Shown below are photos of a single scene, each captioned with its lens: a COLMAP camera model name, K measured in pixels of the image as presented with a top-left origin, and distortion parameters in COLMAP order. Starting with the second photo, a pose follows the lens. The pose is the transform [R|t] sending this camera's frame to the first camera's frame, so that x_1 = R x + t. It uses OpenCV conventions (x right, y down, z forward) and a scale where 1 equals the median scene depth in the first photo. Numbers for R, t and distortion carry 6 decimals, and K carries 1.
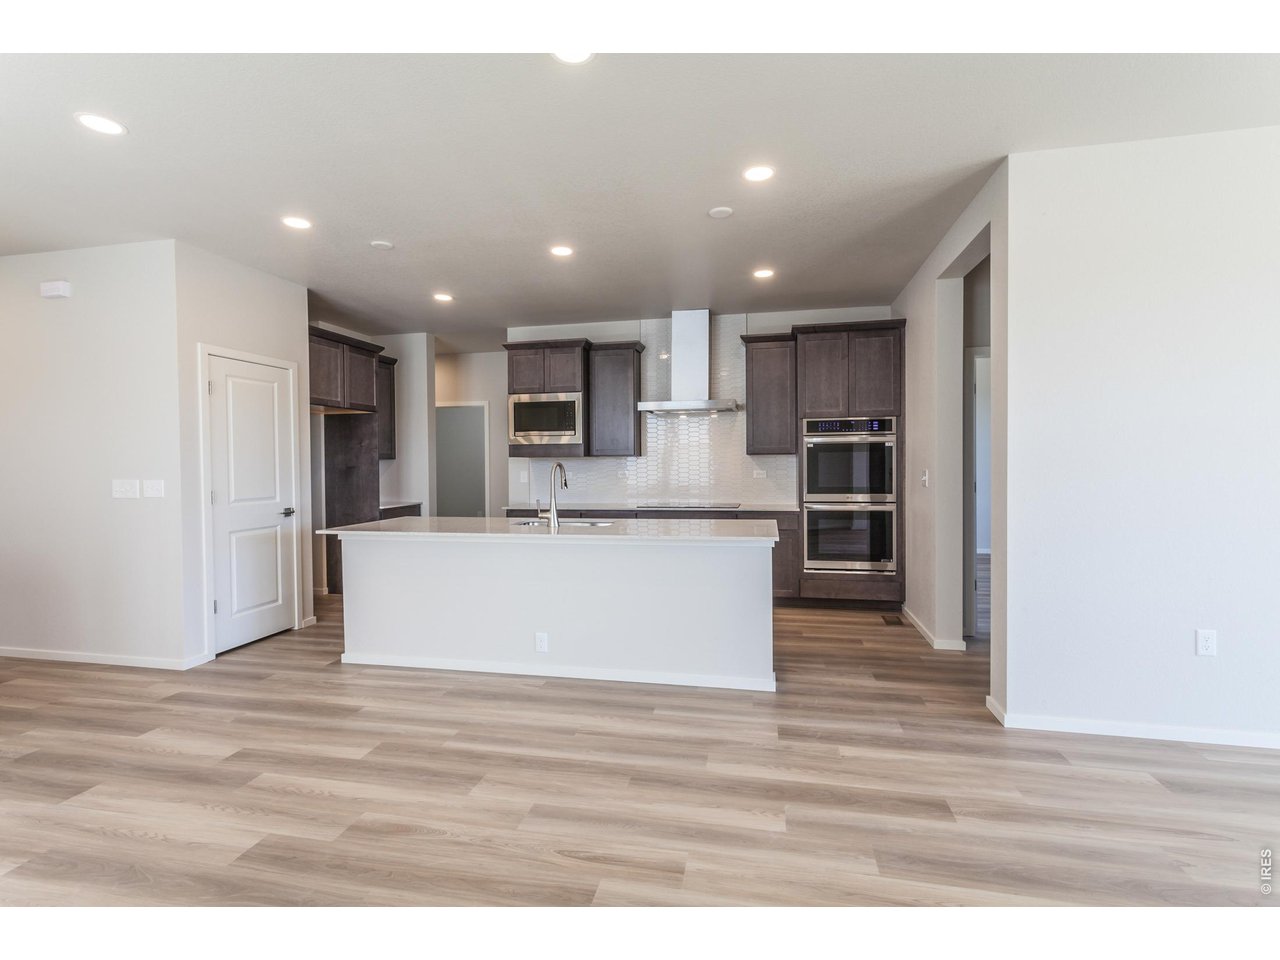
lens RADIAL K [[606.1, 0, 631.8], [0, 606.1, 470.7], [0, 0, 1]] dist [-0.003533, 0.005769]
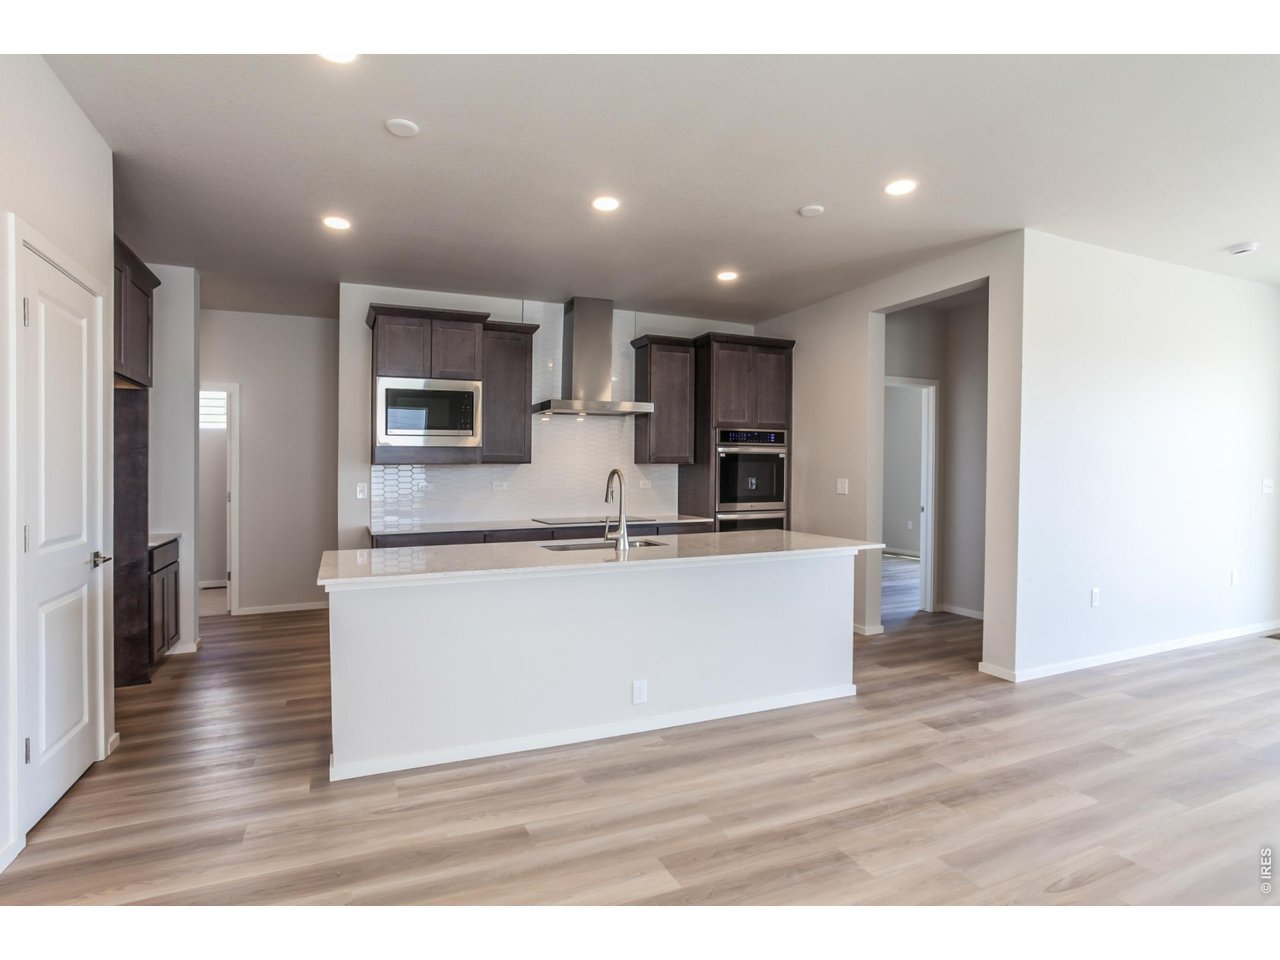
lens RADIAL K [[657.0, 0, 644.0], [0, 657.0, 483.1], [0, 0, 1]] dist [0.022664, -0.001344]
pose [[0.810091, -0.006136, 0.586272, -0.628405], [0.005319, 0.999981, 0.003117, 0.001249], [-0.586280, 0.000593, 0.810108, 0.270768]]
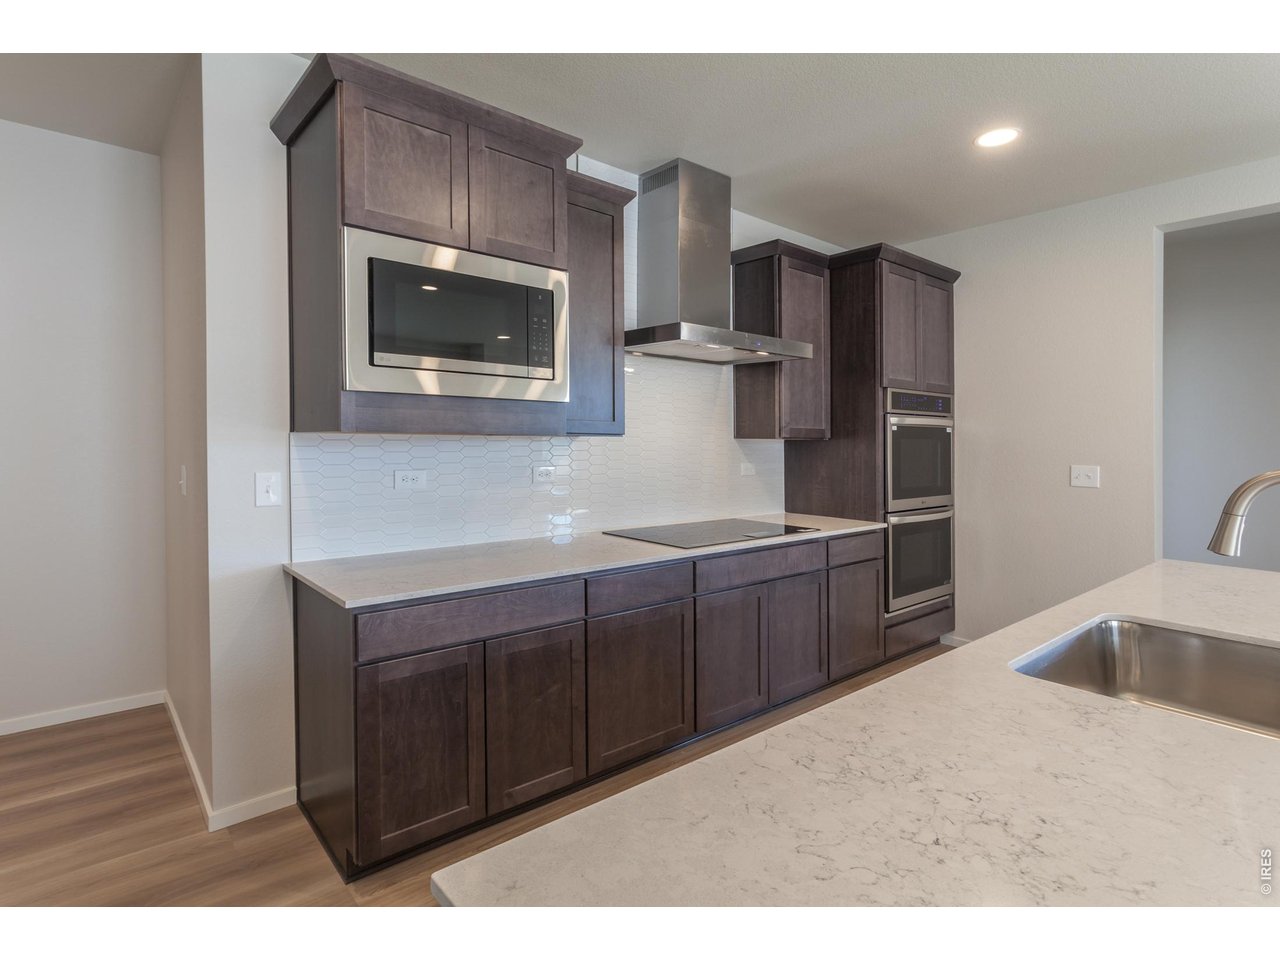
lens RADIAL K [[657.0, 0, 752.4], [0, 657.0, 446.0], [0, 0, 1]] dist [0.022664, -0.001344]
pose [[0.523838, 0.008853, 0.851772, -0.582395], [-0.000794, 0.999951, -0.009904, -0.019565], [-0.851818, 0.004512, 0.523819, 1.051986]]
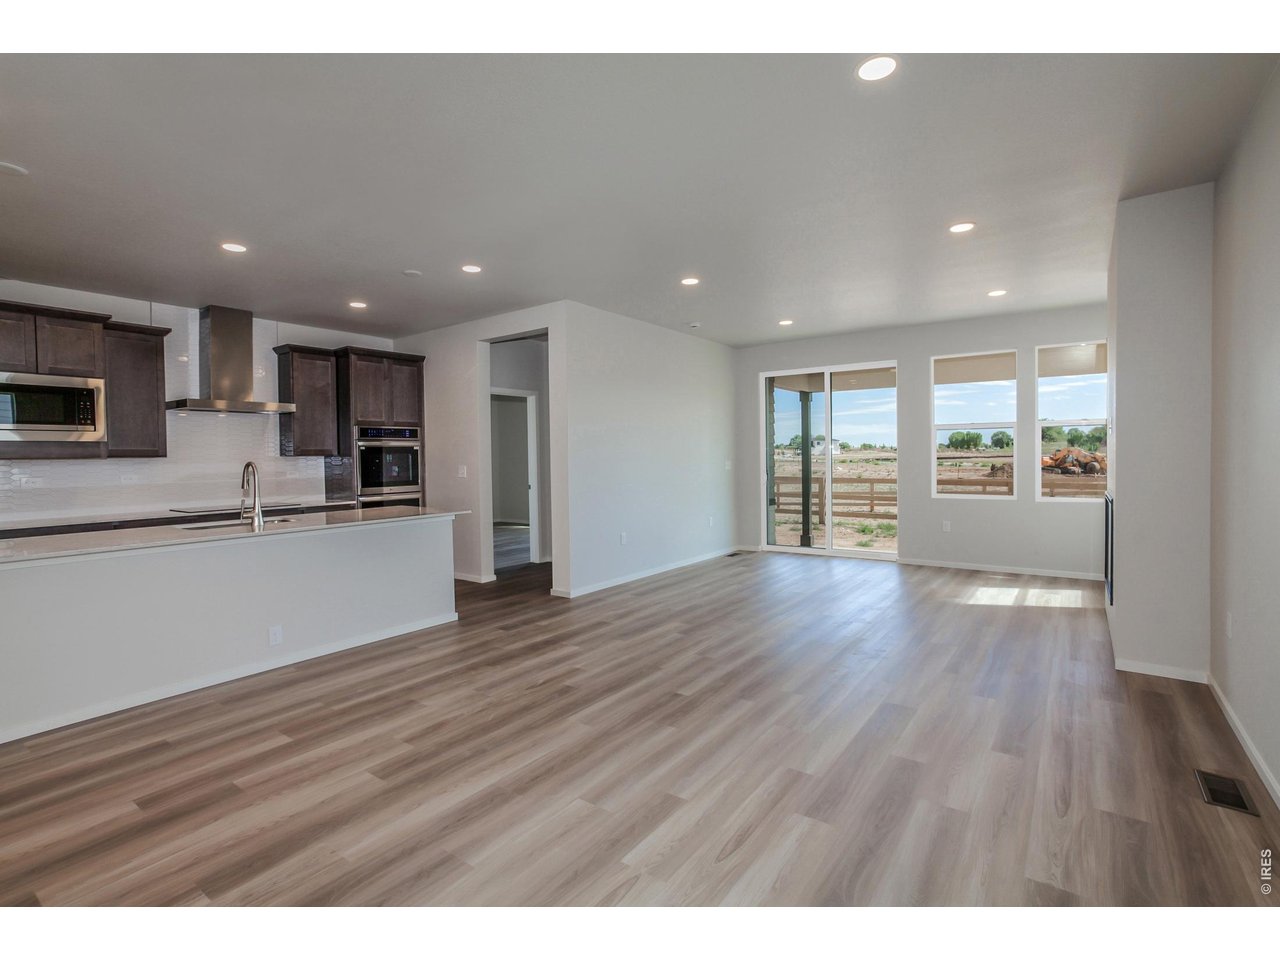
lens RADIAL K [[586.6, 0, 643.0], [0, 586.6, 474.2], [0, 0, 1]] dist [-0.031801, 0.005114]
pose [[0.417411, -0.026050, 0.908344, -0.737573], [0.026637, 0.999510, 0.016424, 0.008687], [-0.908327, 0.017340, 0.417900, 0.013006]]
